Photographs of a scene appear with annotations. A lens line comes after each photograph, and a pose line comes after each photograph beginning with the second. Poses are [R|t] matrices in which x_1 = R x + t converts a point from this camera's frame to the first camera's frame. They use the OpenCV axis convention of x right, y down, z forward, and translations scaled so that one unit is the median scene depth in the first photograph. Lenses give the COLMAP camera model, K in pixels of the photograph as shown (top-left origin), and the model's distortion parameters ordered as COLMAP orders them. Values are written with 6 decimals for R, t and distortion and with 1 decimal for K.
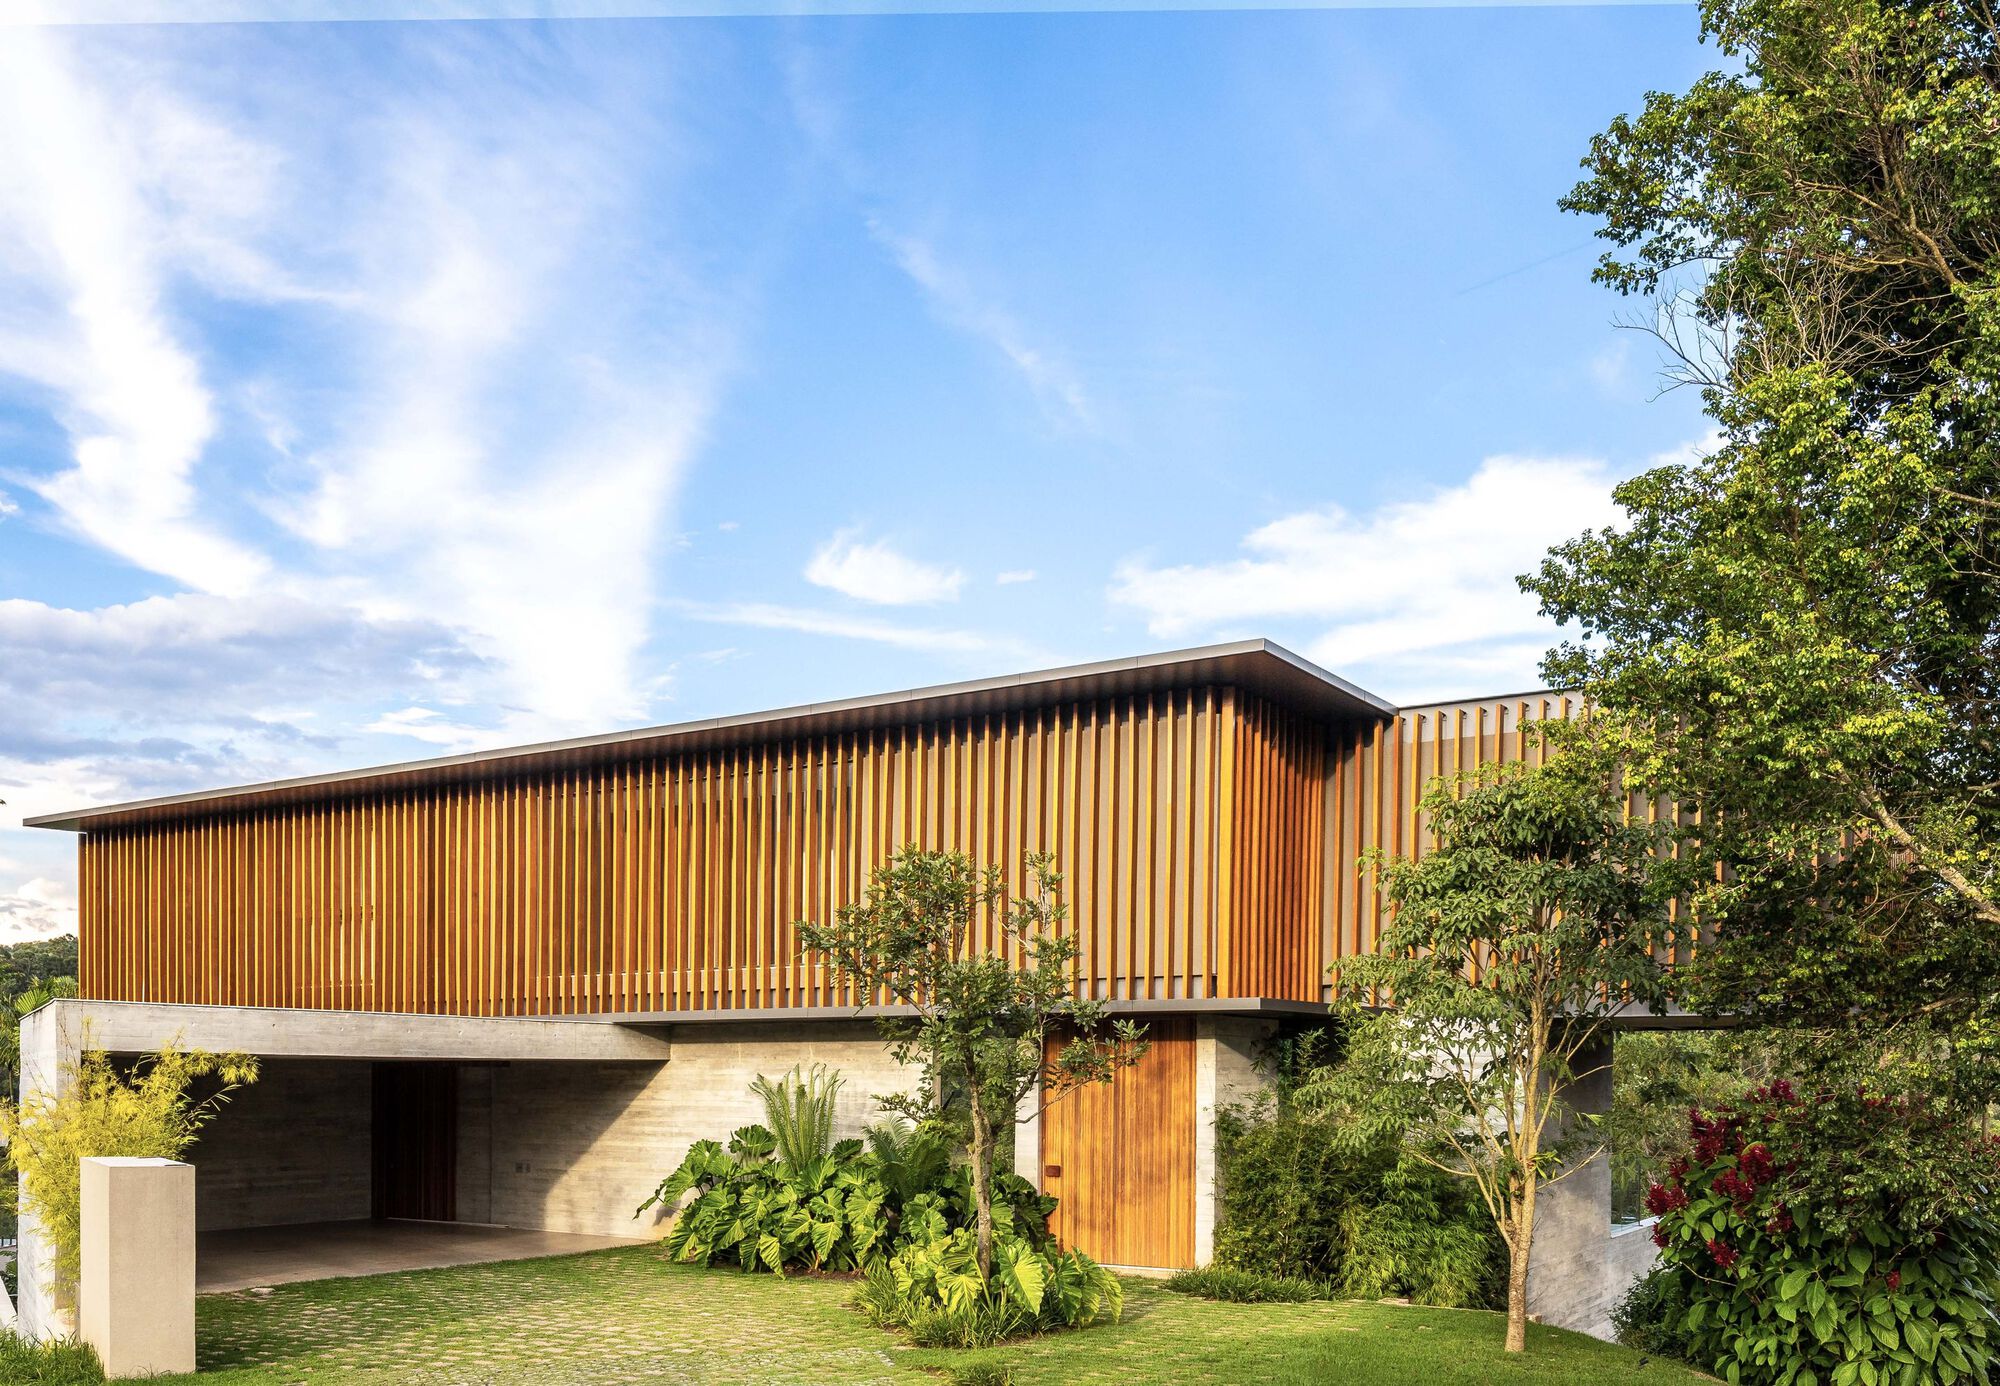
lens RADIAL K [[1669.0, 0, 1000.0], [0, 1669.0, 693.0], [0, 0, 1]] dist [0.000931, -0.002591]
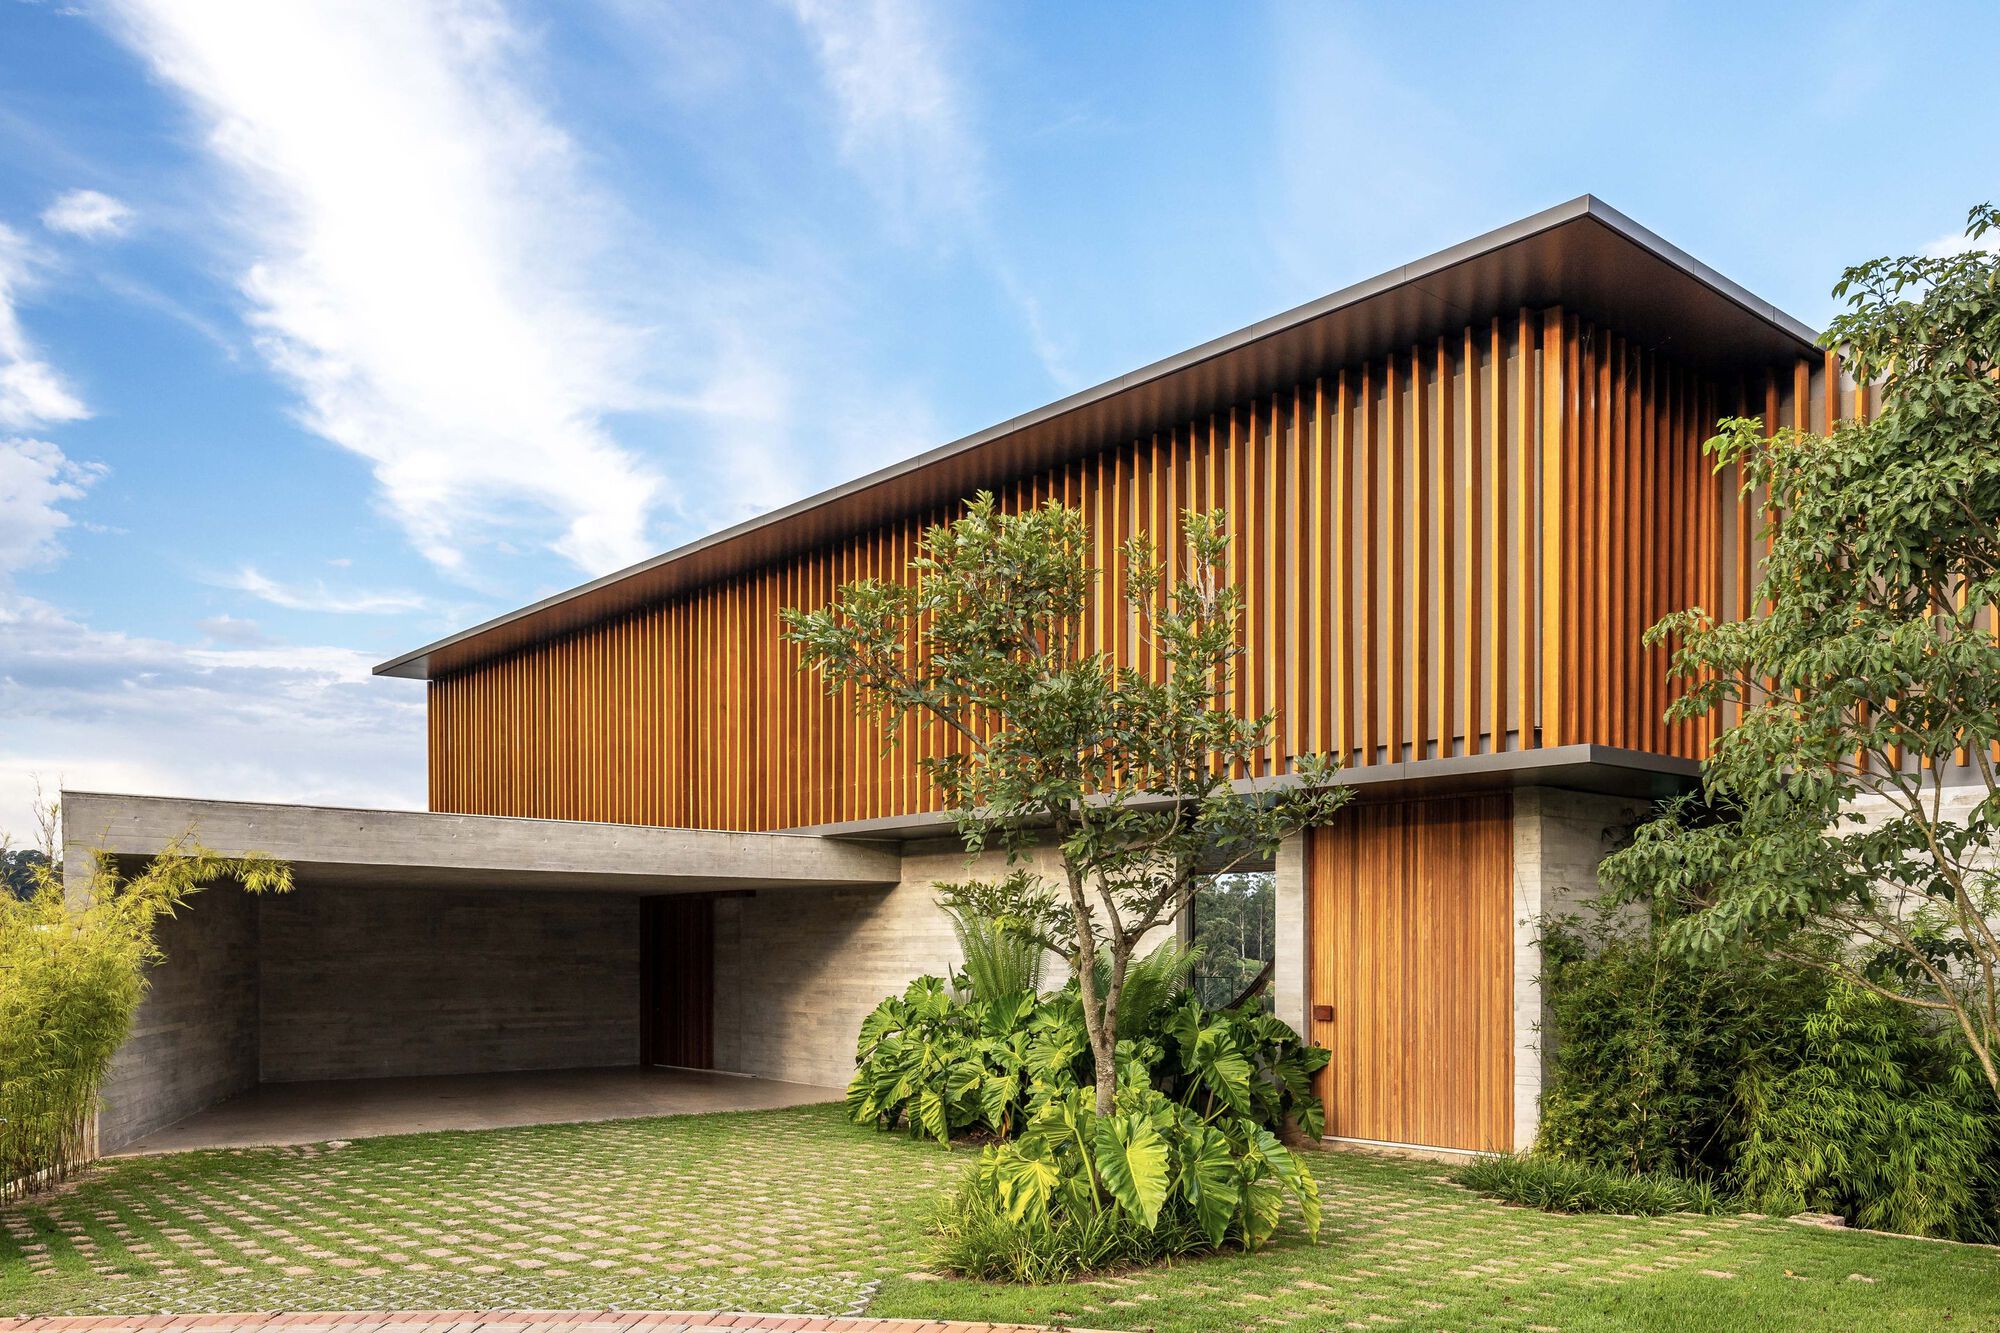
lens RADIAL K [[1739.0, 0, 1000.0], [0, 1739.0, 666.5], [0, 0, 1]] dist [0.001530, -0.005608]
pose [[0.971590, -0.035123, -0.234050, 0.082719], [0.052091, 0.996412, 0.066711, 0.085688], [0.230867, -0.077008, 0.969933, 0.269293]]
